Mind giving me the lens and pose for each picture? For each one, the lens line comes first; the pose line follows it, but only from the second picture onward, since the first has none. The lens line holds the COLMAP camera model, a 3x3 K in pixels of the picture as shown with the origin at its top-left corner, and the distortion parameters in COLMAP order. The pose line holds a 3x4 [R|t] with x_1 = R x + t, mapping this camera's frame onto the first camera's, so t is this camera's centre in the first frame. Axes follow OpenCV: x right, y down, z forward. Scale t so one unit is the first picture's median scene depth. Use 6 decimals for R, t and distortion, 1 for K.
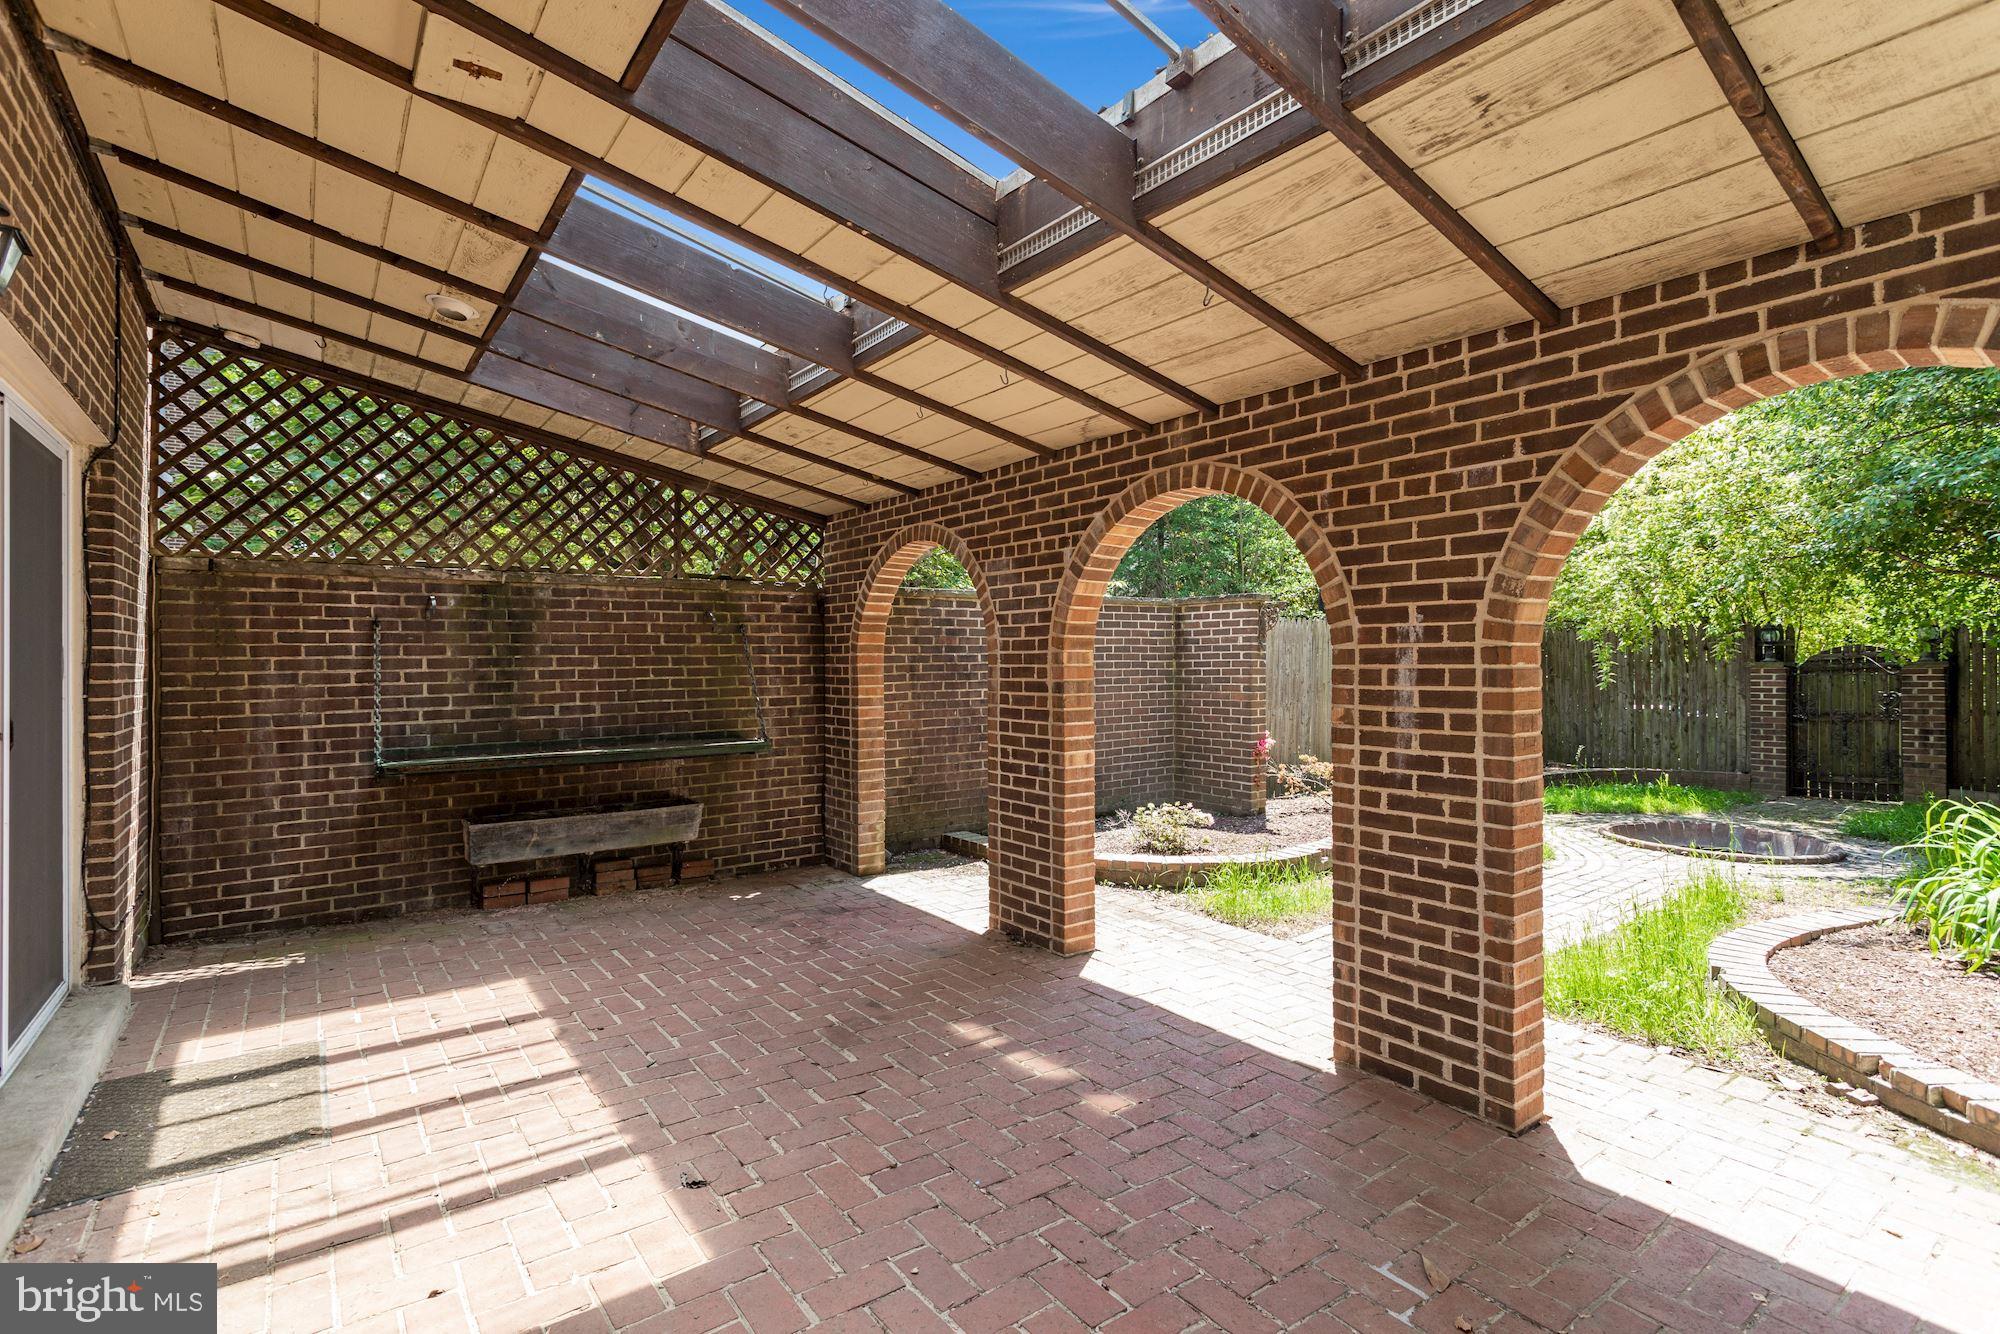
lens RADIAL K [[937.0, 0, 993.6], [0, 937.0, 666.2], [0, 0, 1]] dist [0.004438, 0.000571]
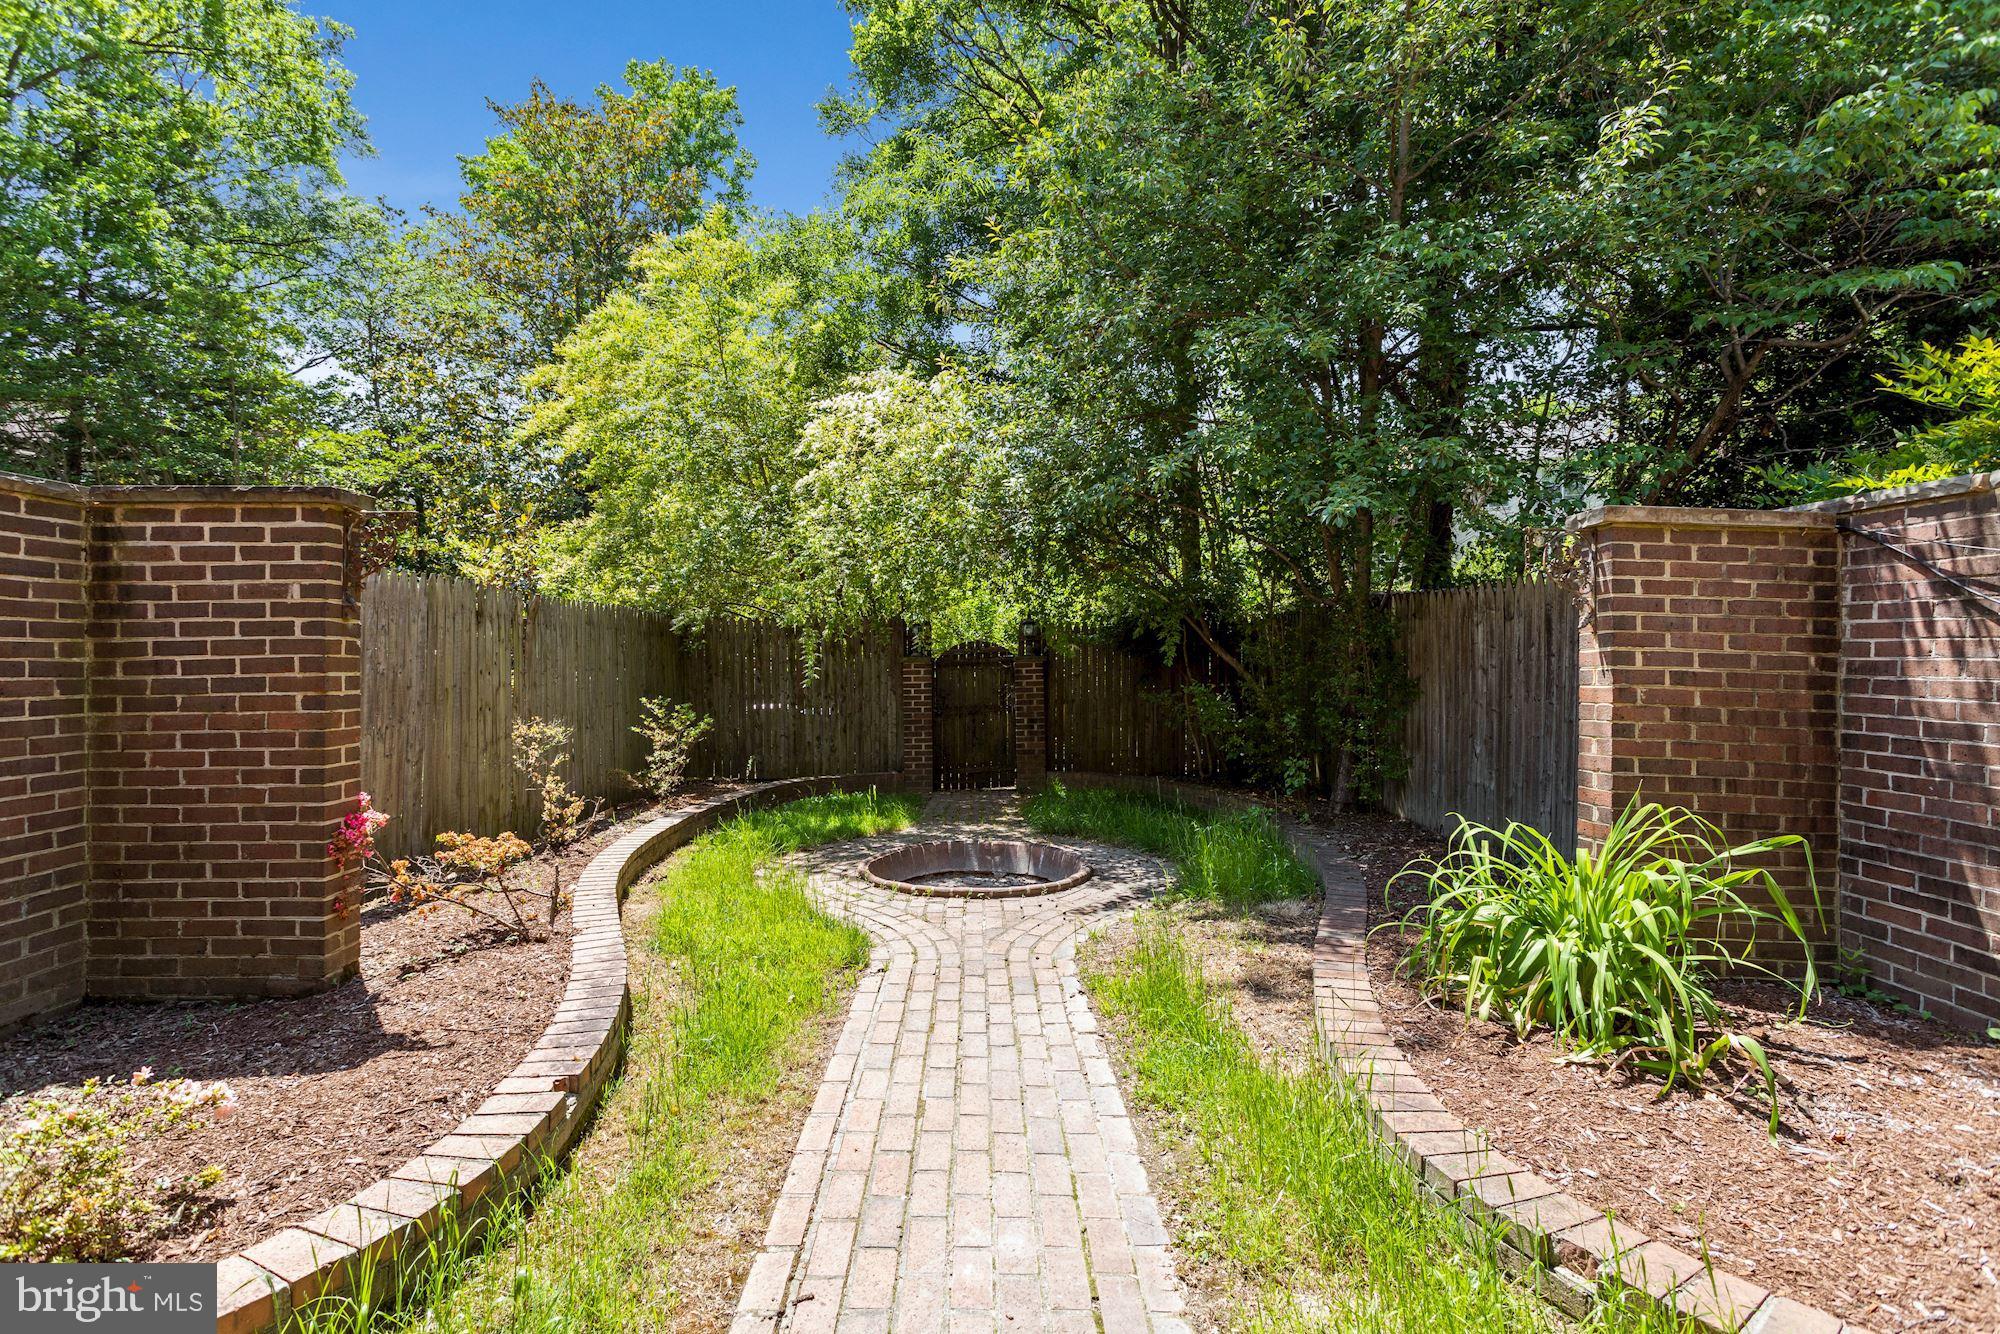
lens RADIAL K [[937.0, 0, 993.8], [0, 937.0, 660.6], [0, 0, 1]] dist [0.004438, 0.000571]
pose [[0.585728, 0.002567, 0.810504, 0.099638], [0.006794, 0.999944, -0.008078, 0.009761], [-0.810479, 0.010238, 0.585678, 0.481258]]
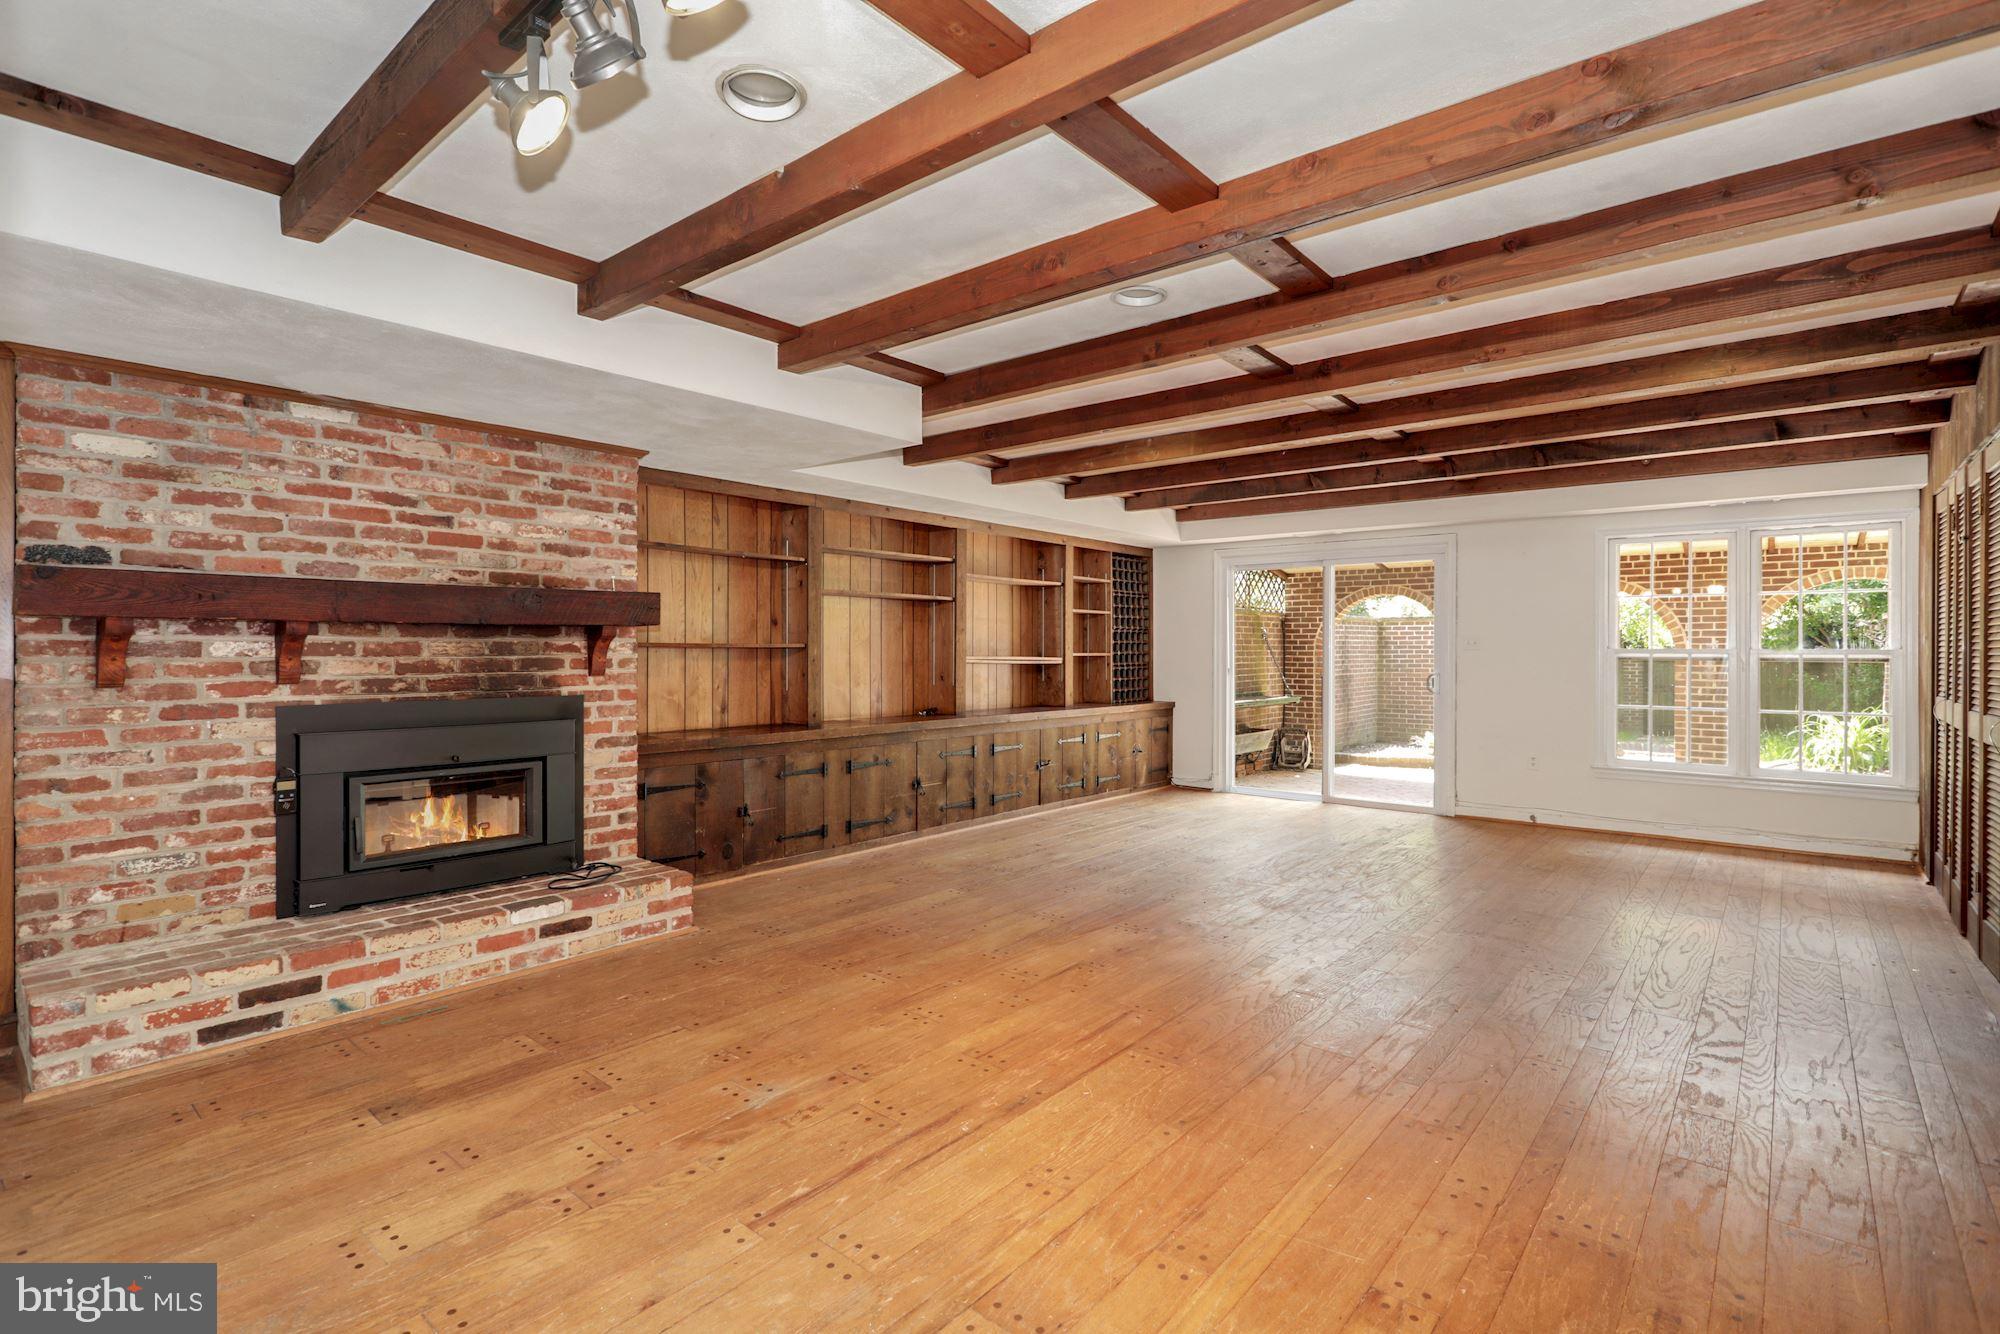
lens RADIAL K [[937.0, 0, 1003.8], [0, 937.0, 654.6], [0, 0, 1]] dist [0.004438, 0.000571]
pose [[0.974197, 0.010982, 0.225432, -2.117328], [-0.010912, 0.999939, -0.001556, 0.014612], [-0.225435, -0.000944, 0.974258, -1.216855]]
